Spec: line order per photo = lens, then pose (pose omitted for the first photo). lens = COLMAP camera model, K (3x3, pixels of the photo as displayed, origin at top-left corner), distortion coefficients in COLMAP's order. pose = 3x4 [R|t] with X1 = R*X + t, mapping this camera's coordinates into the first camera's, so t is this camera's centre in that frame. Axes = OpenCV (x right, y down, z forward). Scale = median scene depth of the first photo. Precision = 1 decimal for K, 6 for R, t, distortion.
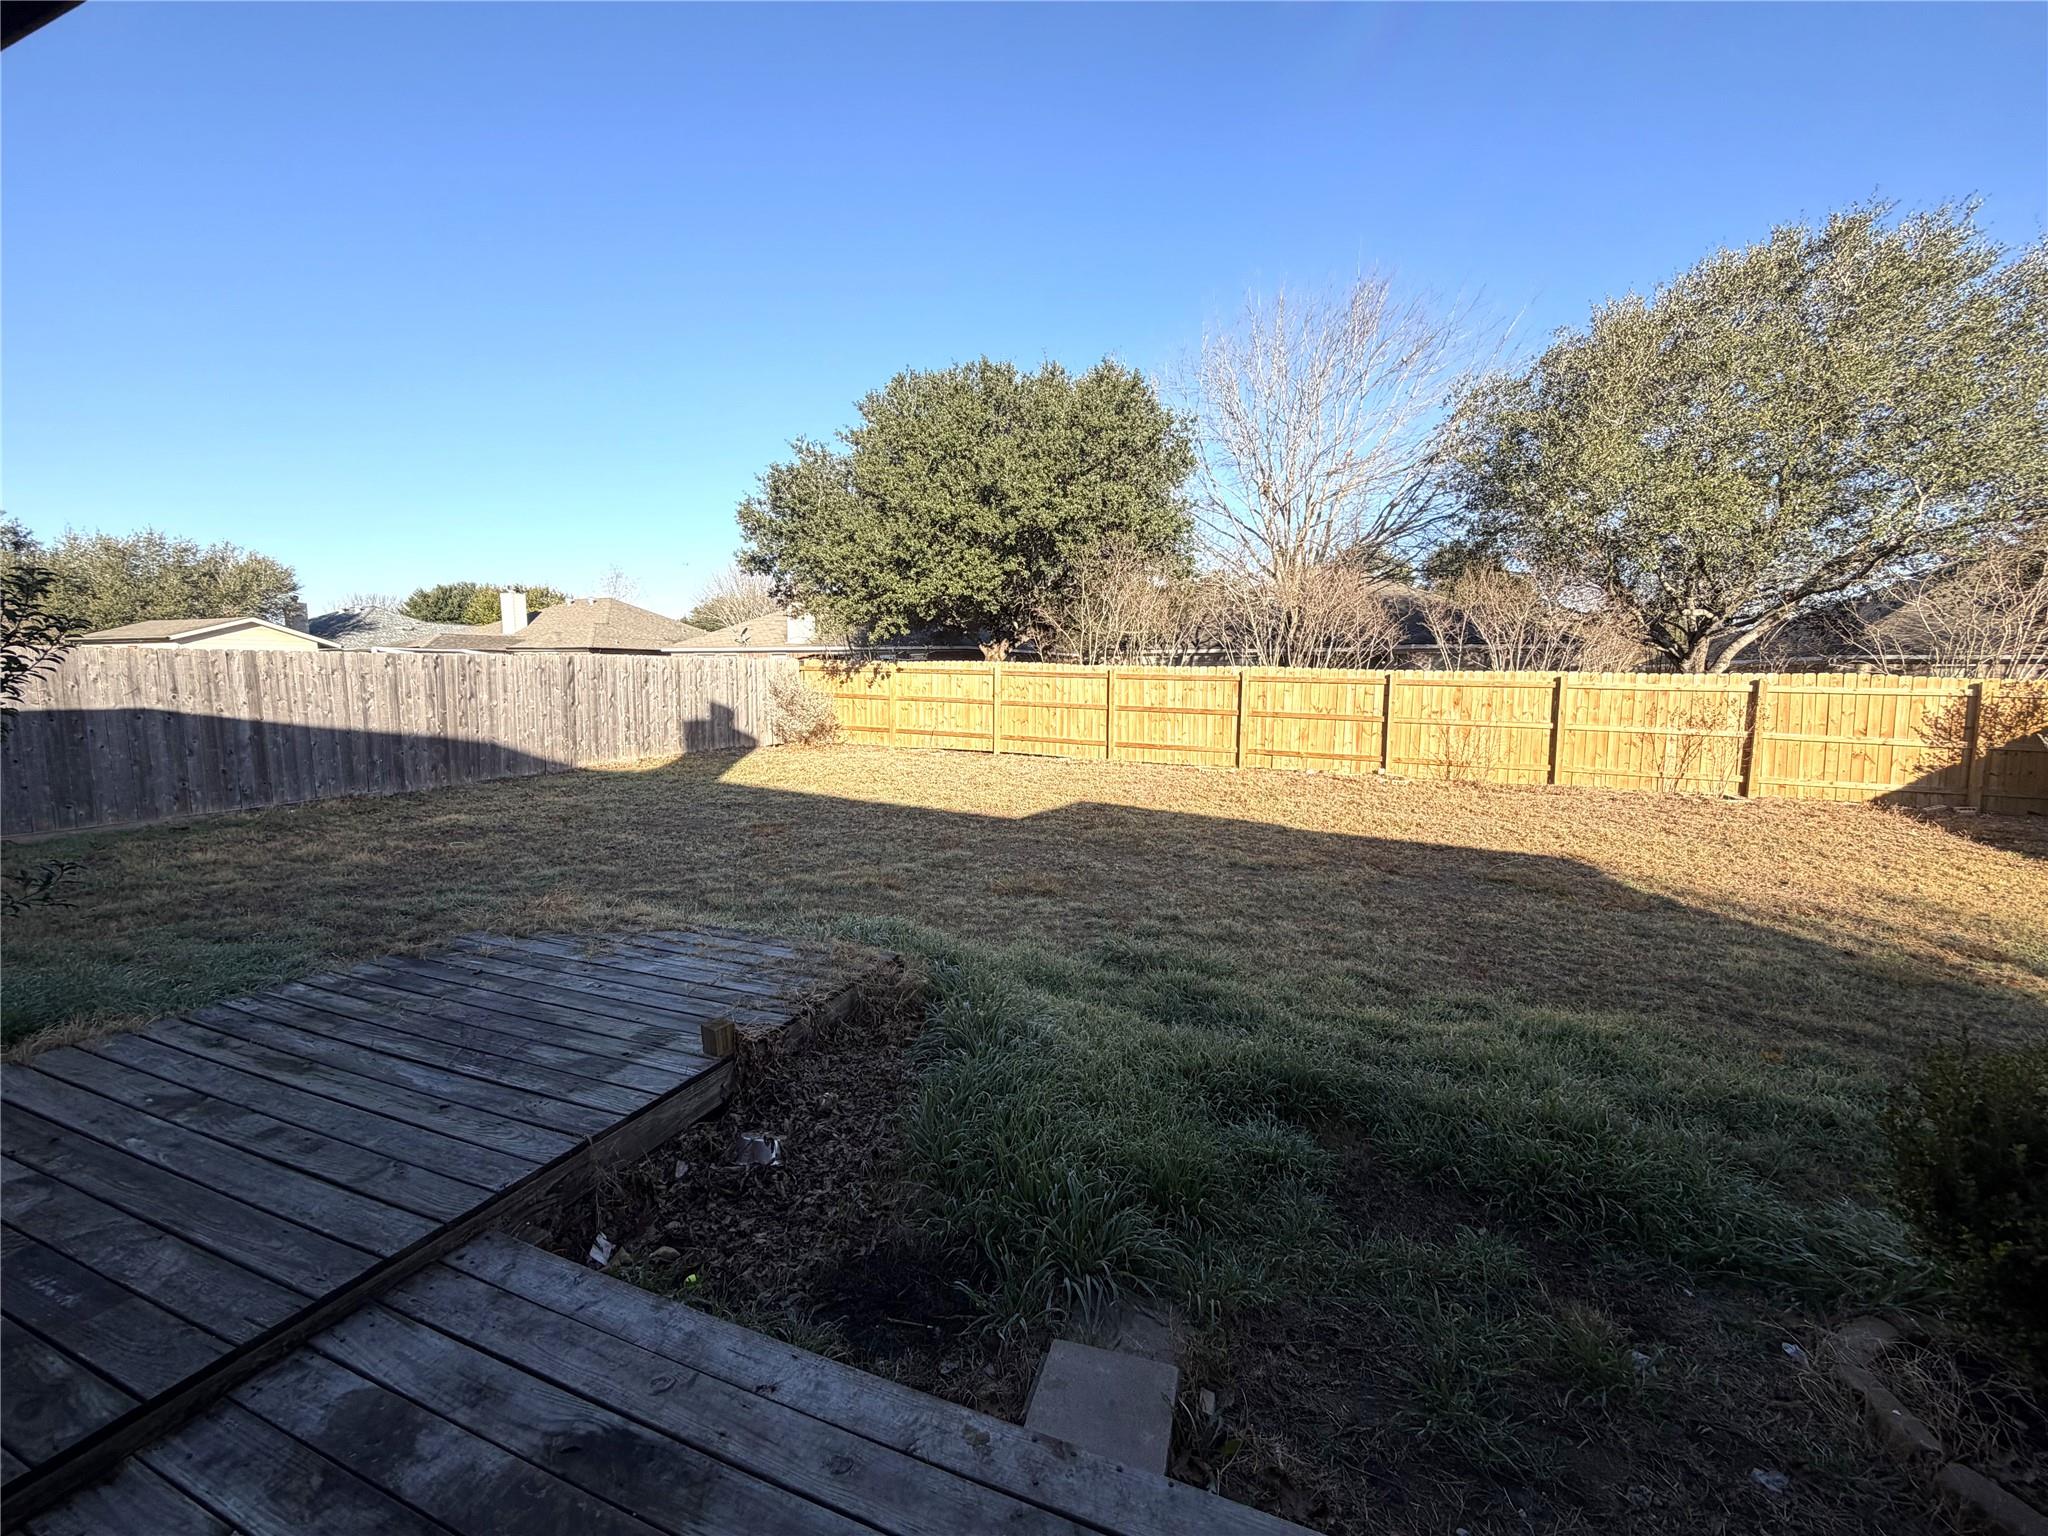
lens RADIAL K [[827.6, 0, 1018.3], [0, 827.6, 767.5], [0, 0, 1]] dist [0.001372, -0.000455]
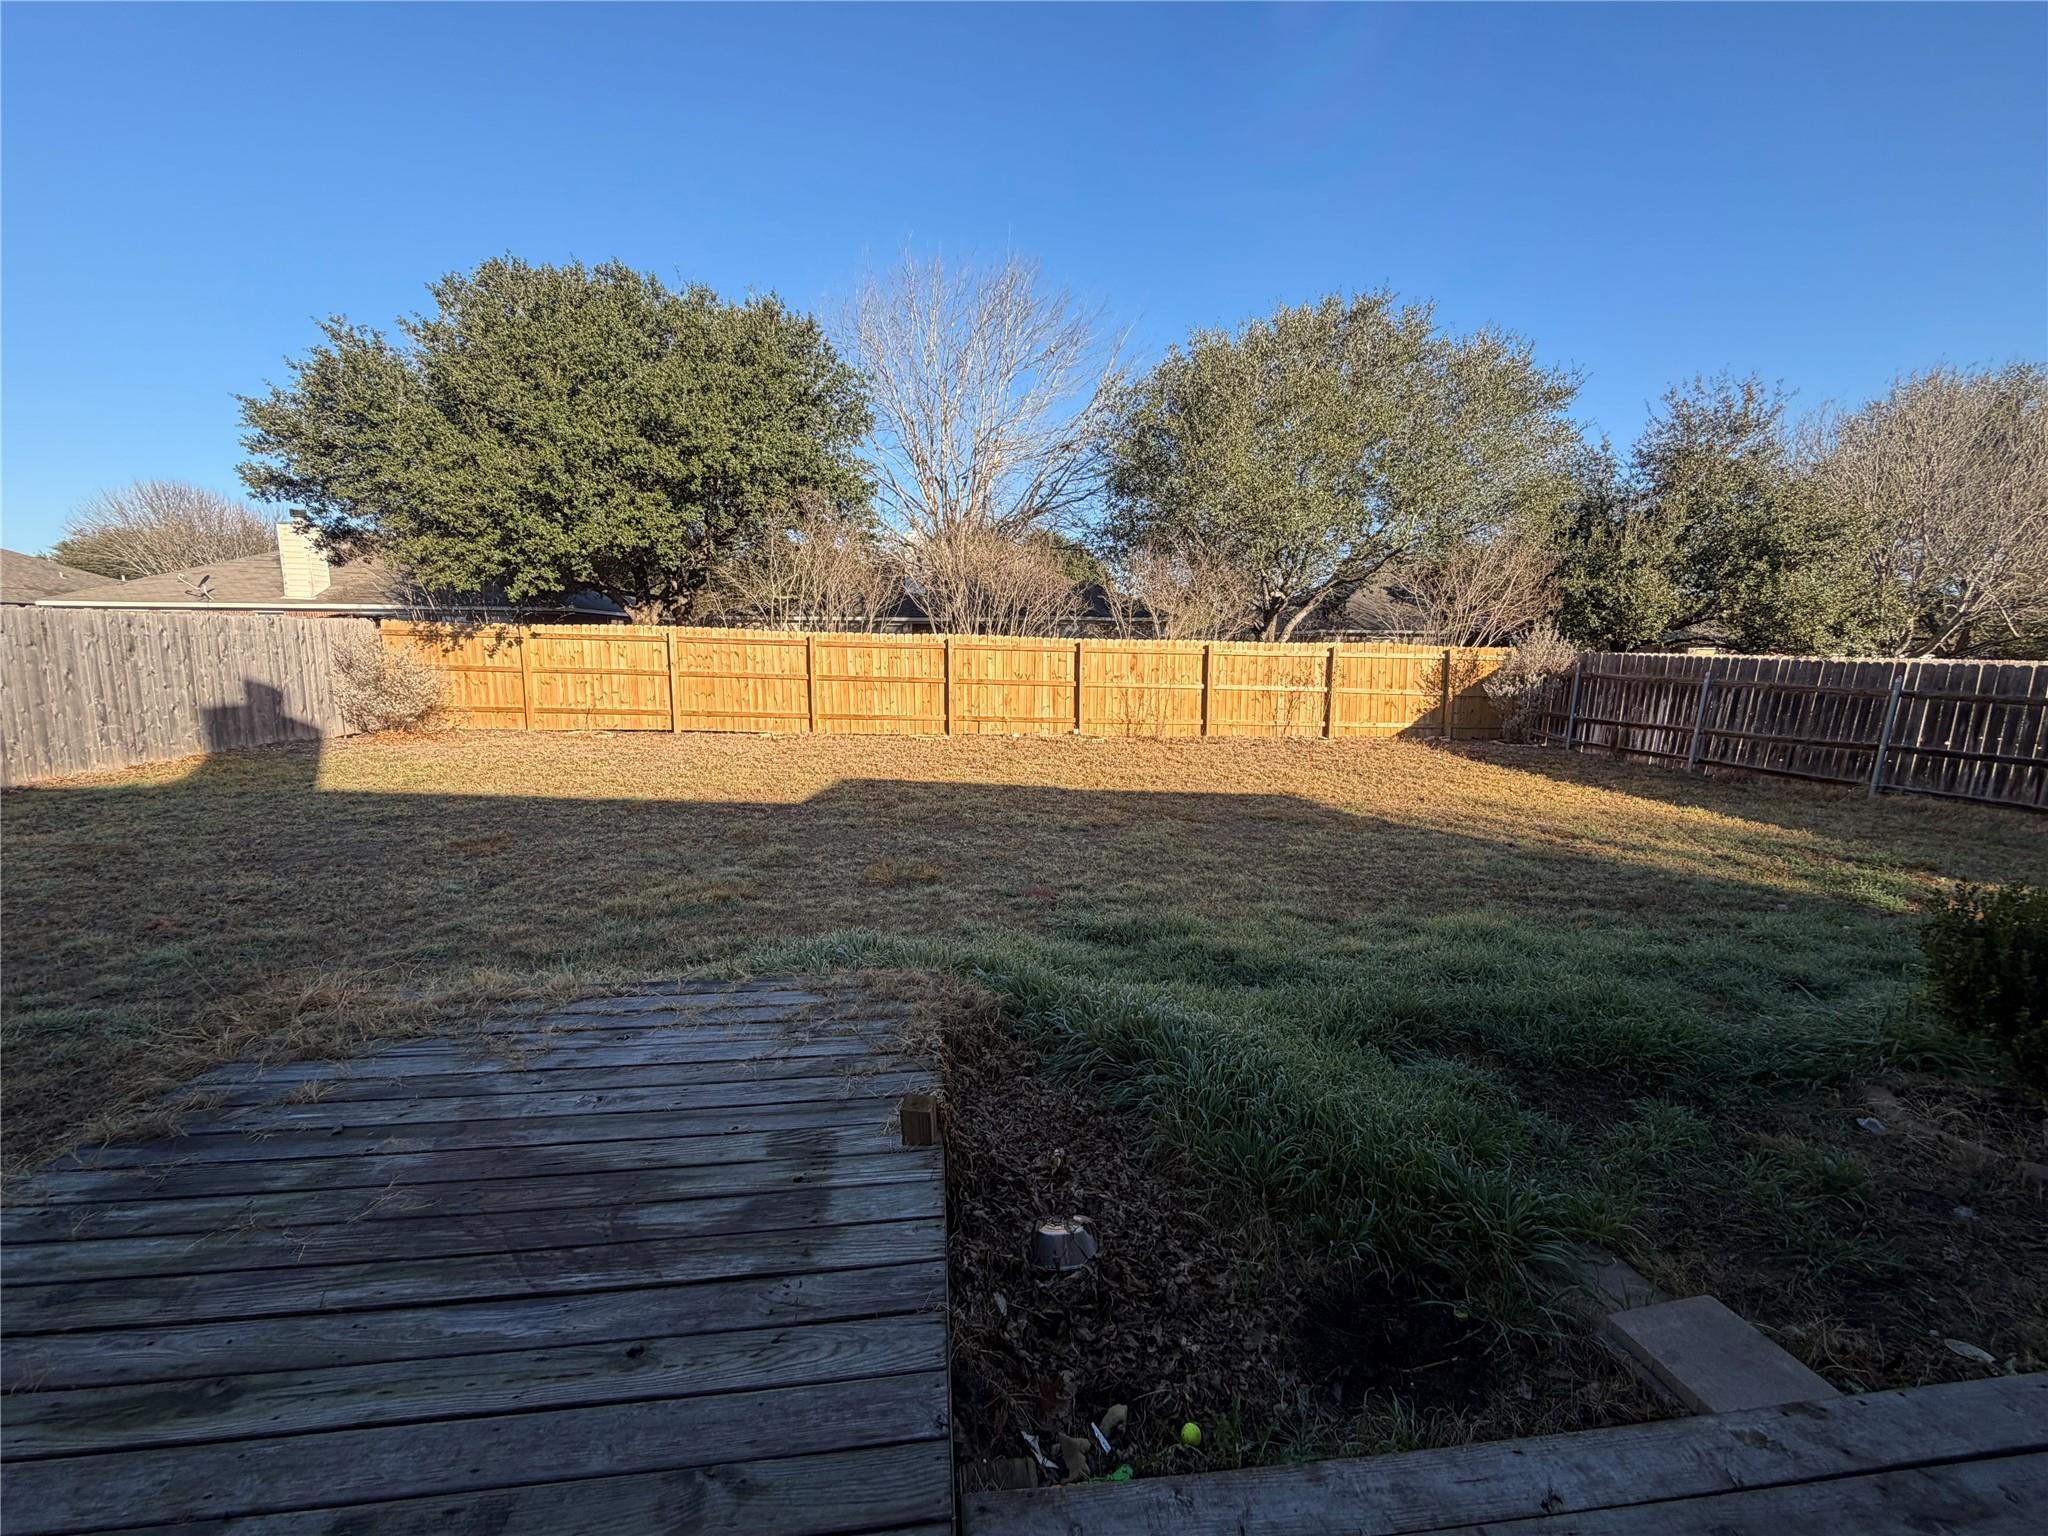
lens RADIAL K [[827.6, 0, 1023.7], [0, 827.6, 766.6], [0, 0, 1]] dist [0.001372, -0.000455]
pose [[0.876987, -0.068050, 0.475670, -0.152384], [0.050881, 0.997507, 0.048896, -0.006457], [-0.477812, -0.018678, 0.878264, 0.074643]]
